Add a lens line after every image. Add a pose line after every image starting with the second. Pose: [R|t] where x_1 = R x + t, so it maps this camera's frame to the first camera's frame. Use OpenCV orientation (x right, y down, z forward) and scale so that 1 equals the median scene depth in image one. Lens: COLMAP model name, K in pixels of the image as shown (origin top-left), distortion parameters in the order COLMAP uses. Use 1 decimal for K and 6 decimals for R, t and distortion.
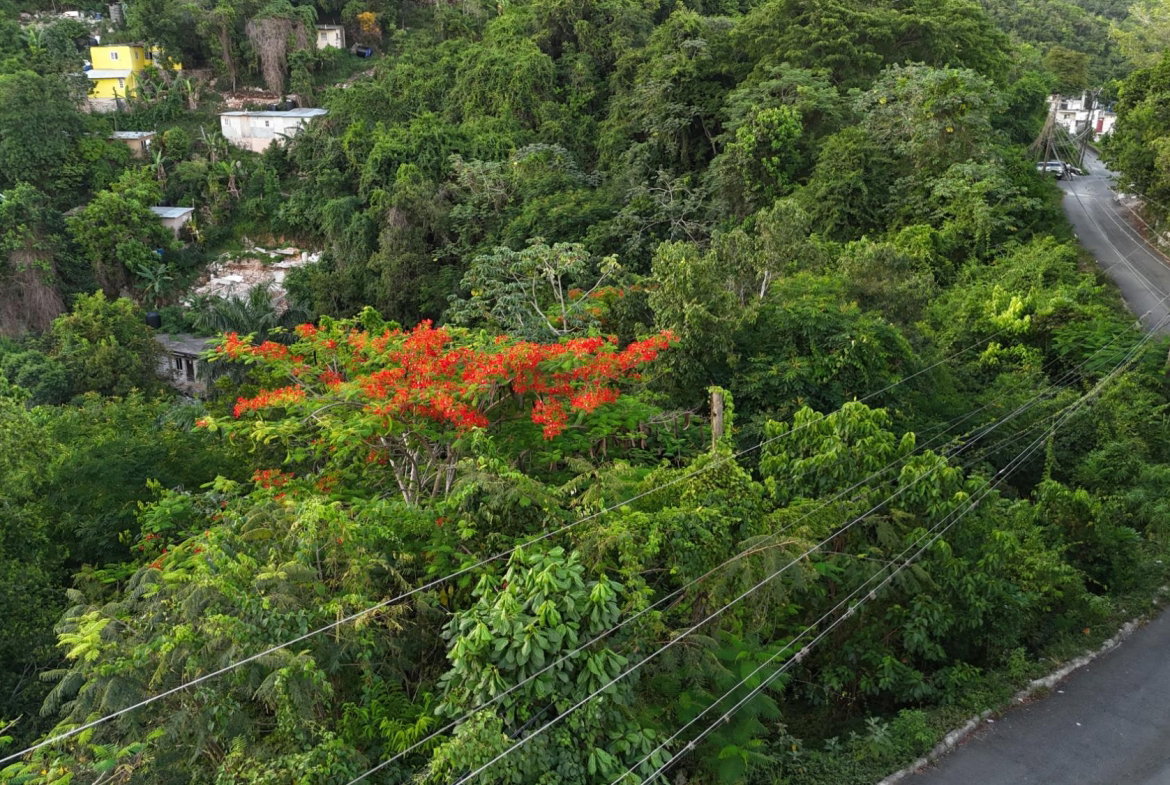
lens RADIAL K [[1035.6, 0, 585.0], [0, 1035.6, 392.5], [0, 0, 1]] dist [0.059335, -0.030687]
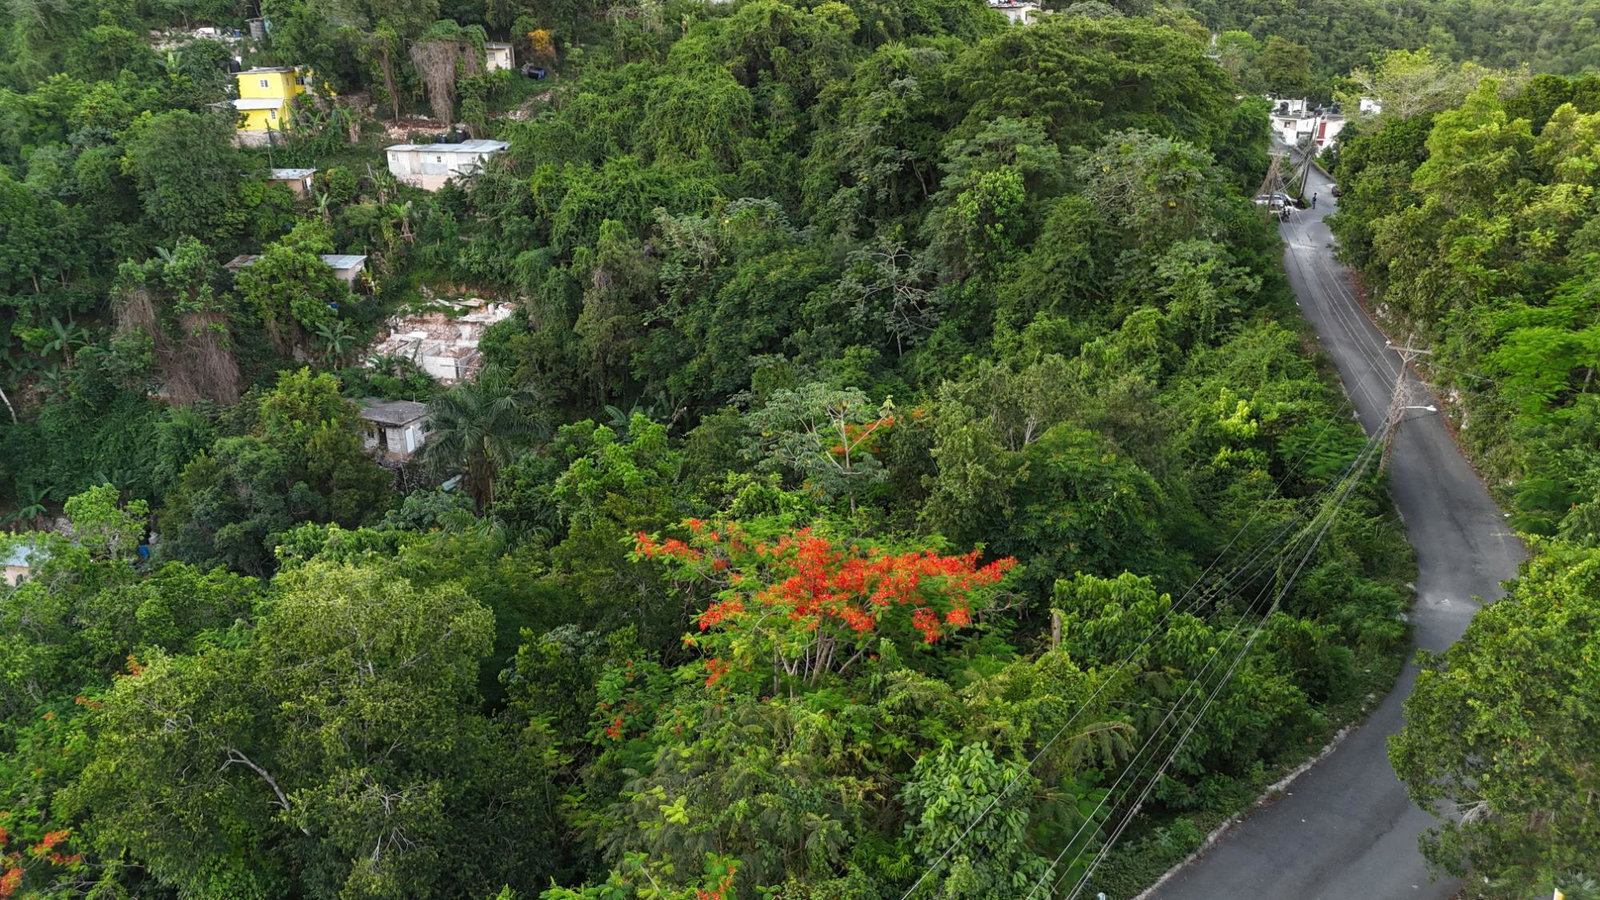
lens RADIAL K [[1186.0, 0, 800.0], [0, 1186.0, 450.0], [0, 0, 1]] dist [0.071243, -0.055395]
pose [[0.998738, -0.021464, 0.045402, -0.044777], [0.019513, 0.998886, 0.042972, -0.045661], [-0.046274, -0.042032, 0.998044, -0.093234]]
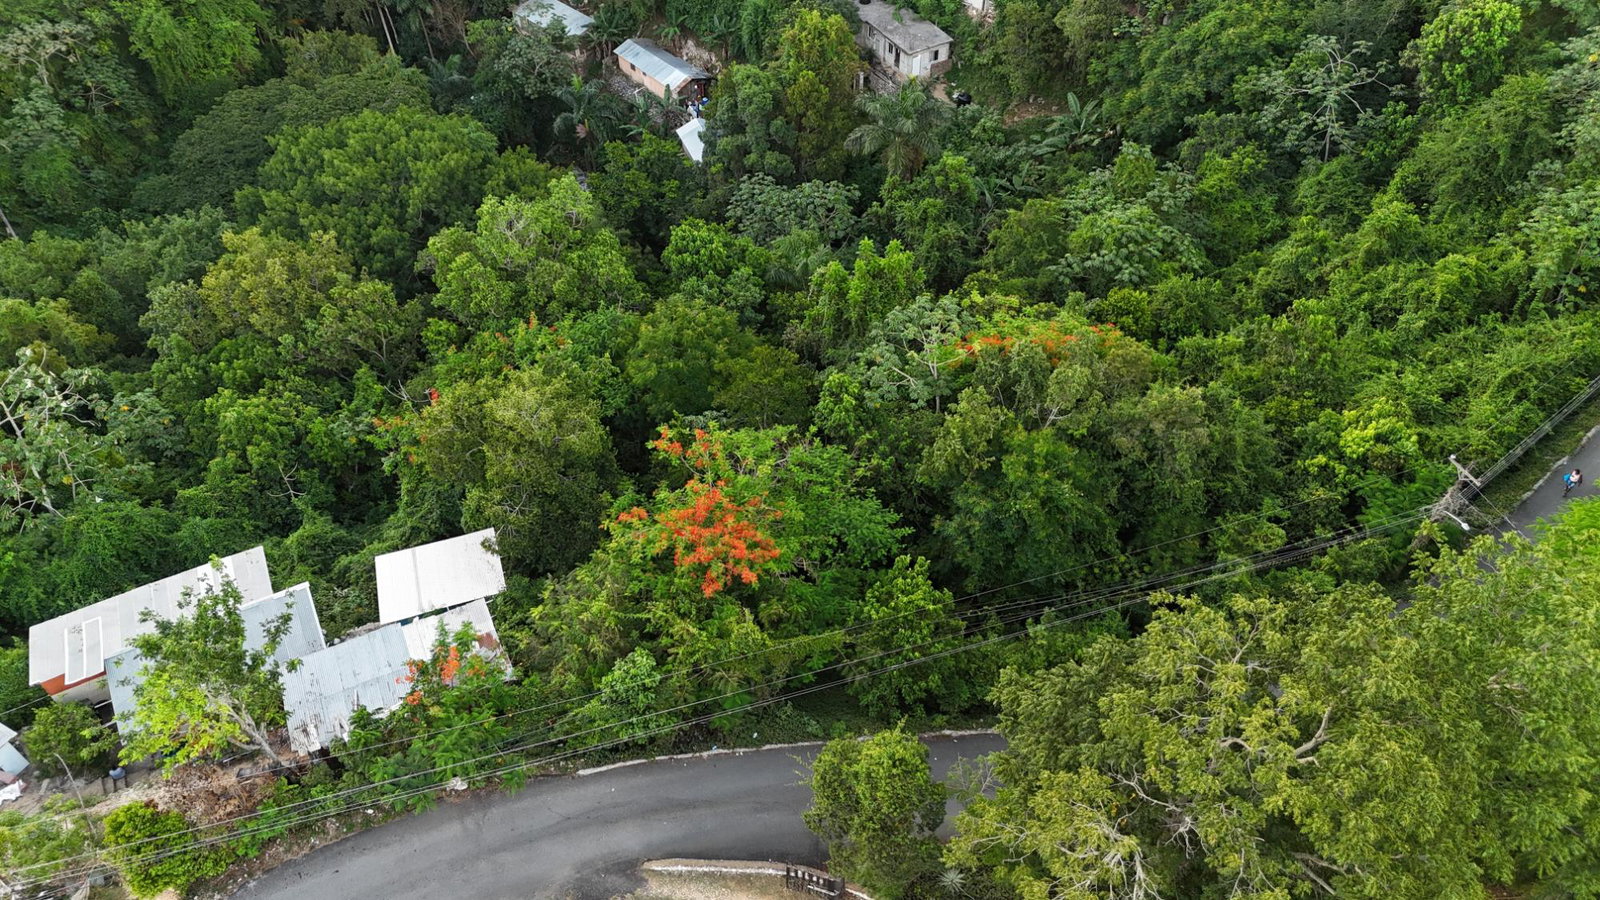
lens RADIAL K [[1186.0, 0, 800.0], [0, 1186.0, 450.0], [0, 0, 1]] dist [0.071243, -0.055395]
pose [[0.828200, 0.401189, -0.391321, 0.181266], [-0.160948, 0.839098, 0.519625, -0.285519], [0.536825, -0.367371, 0.759511, -0.156384]]
